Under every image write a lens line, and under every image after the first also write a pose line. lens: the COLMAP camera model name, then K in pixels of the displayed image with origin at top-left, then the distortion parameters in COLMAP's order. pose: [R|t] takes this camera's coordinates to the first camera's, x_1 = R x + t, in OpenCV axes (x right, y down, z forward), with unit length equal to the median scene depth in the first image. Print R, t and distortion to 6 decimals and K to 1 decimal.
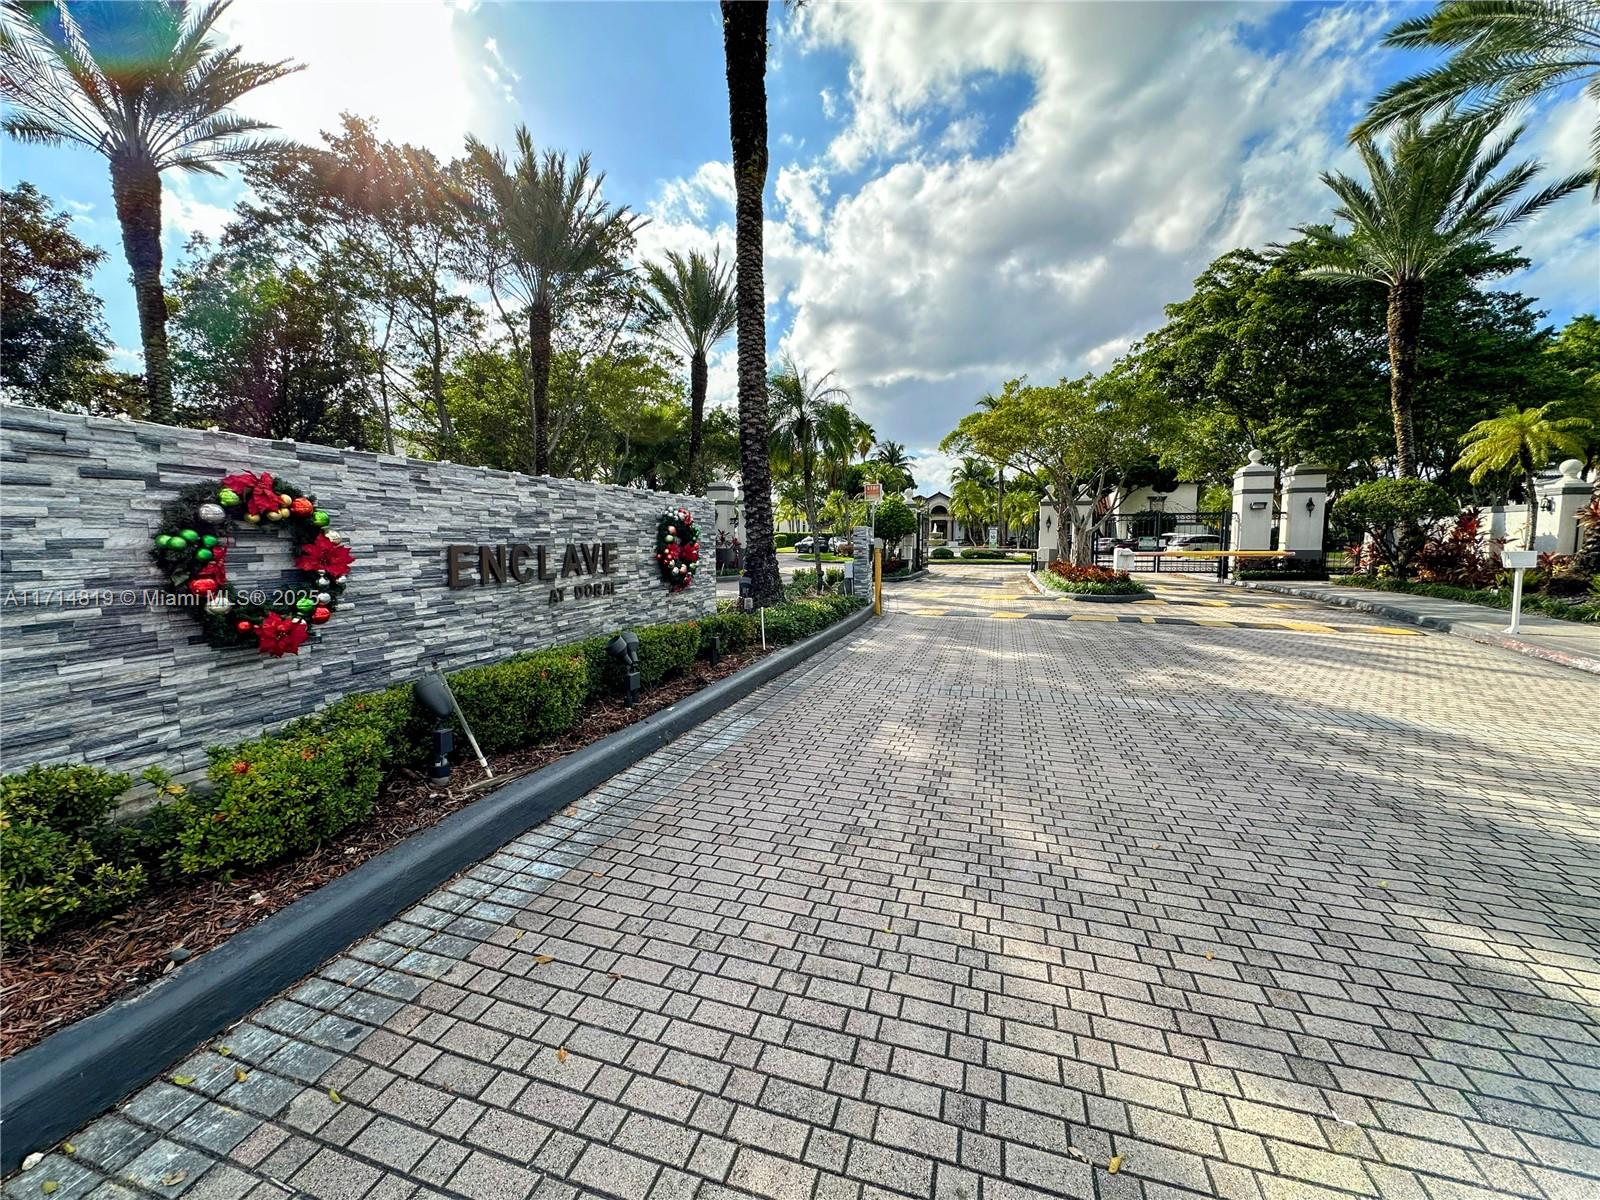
lens RADIAL K [[645.8, 0, 804.8], [0, 645.8, 586.7], [0, 0, 1]] dist [-0.004094, -0.000986]
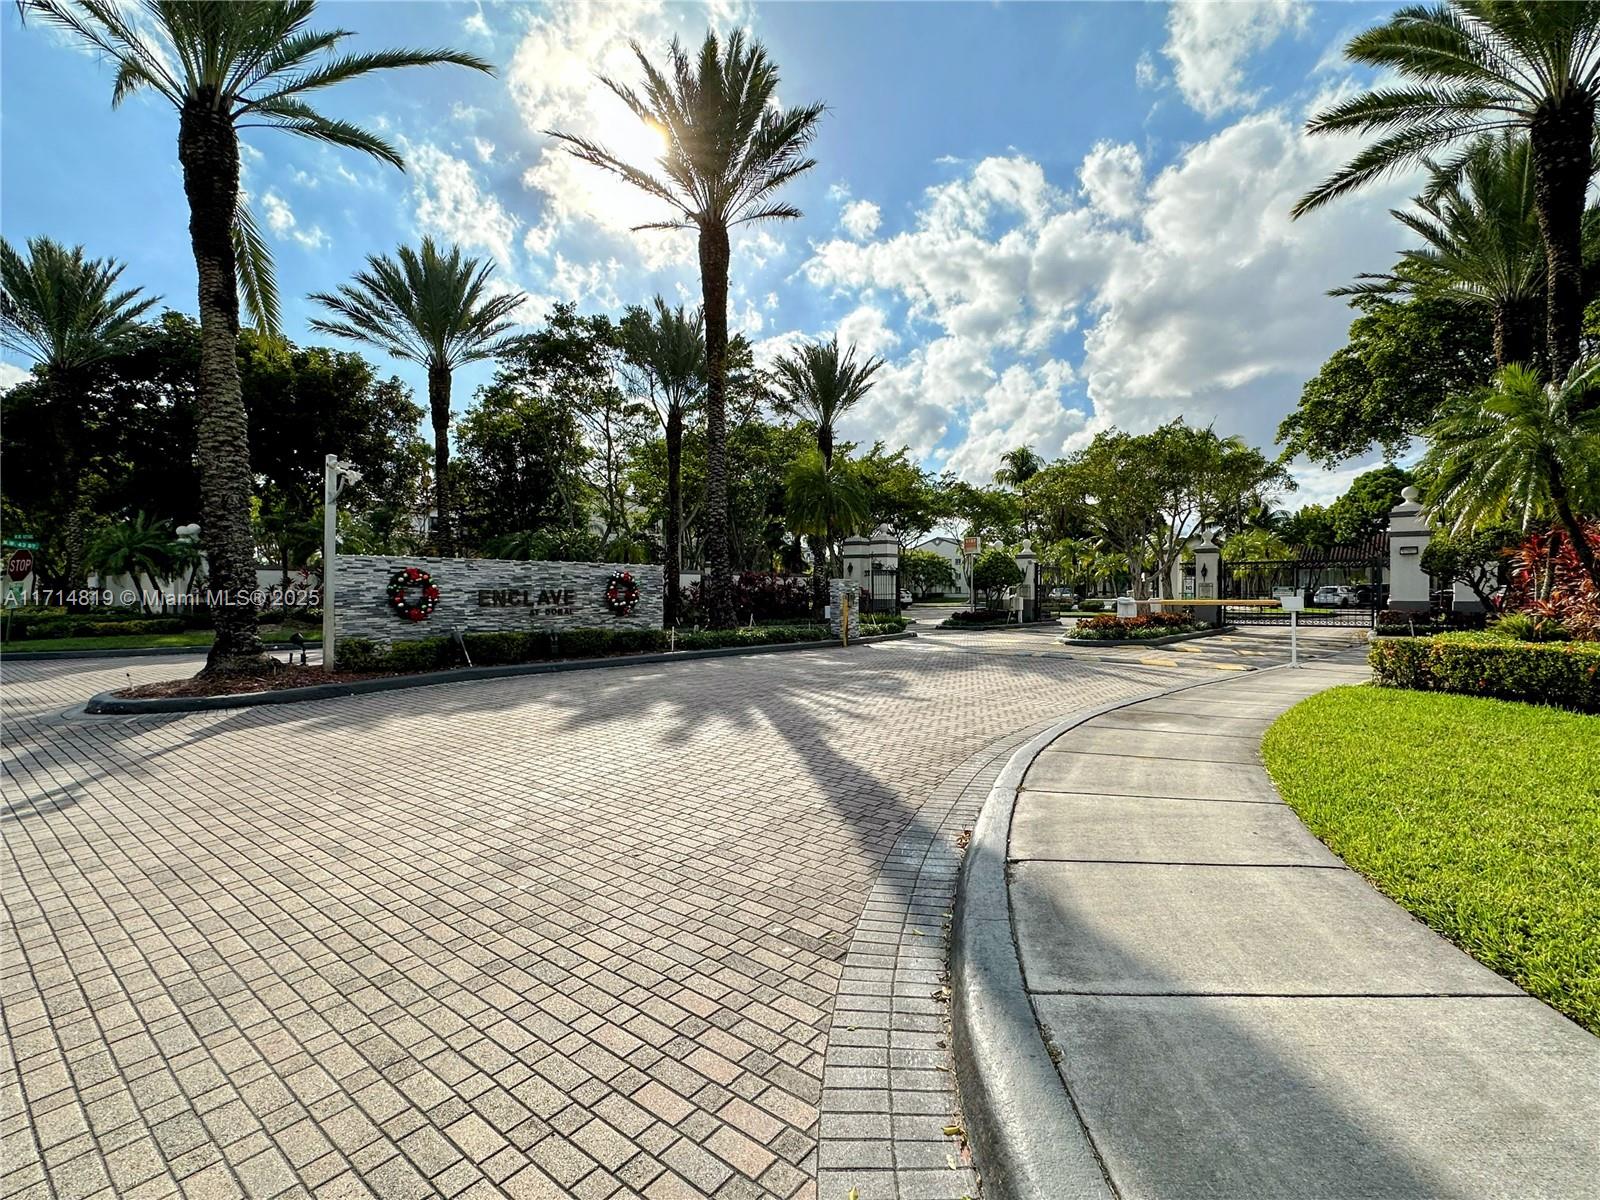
lens RADIAL K [[779.6, 0, 812.1], [0, 779.6, 583.3], [0, 0, 1]] dist [-0.014131, -0.000194]
pose [[0.926687, -0.004205, -0.375812, 1.880060], [-0.027500, 0.996498, -0.078960, 0.122284], [0.374828, 0.083506, 0.923326, -1.421902]]
